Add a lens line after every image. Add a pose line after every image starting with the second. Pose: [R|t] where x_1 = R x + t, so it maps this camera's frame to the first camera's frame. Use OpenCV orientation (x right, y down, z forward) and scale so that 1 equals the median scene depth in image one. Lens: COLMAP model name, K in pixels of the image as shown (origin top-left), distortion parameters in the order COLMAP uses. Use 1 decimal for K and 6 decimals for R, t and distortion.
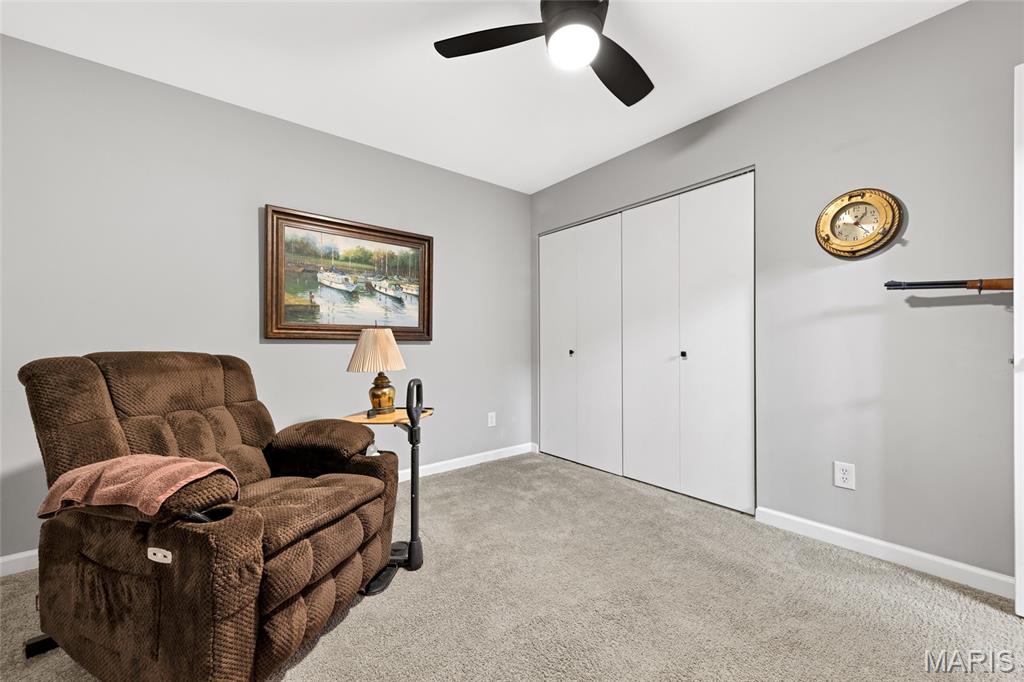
lens RADIAL K [[402.4, 0, 513.6], [0, 402.4, 344.4], [0, 0, 1]] dist [0.002854, -0.000564]
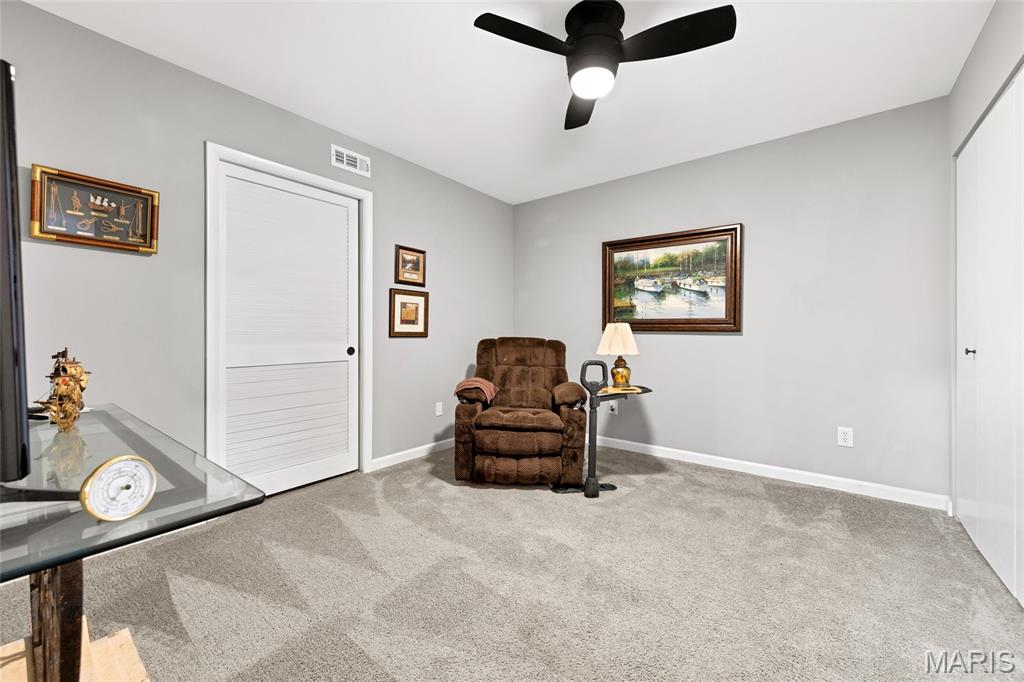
lens RADIAL K [[402.4, 0, 512.7], [0, 402.4, 334.6], [0, 0, 1]] dist [0.002854, -0.000564]
pose [[0.215102, 0.008074, -0.976558, 0.688091], [-0.006843, 0.999954, 0.006760, -0.005506], [0.976568, 0.005228, 0.215147, 0.294557]]
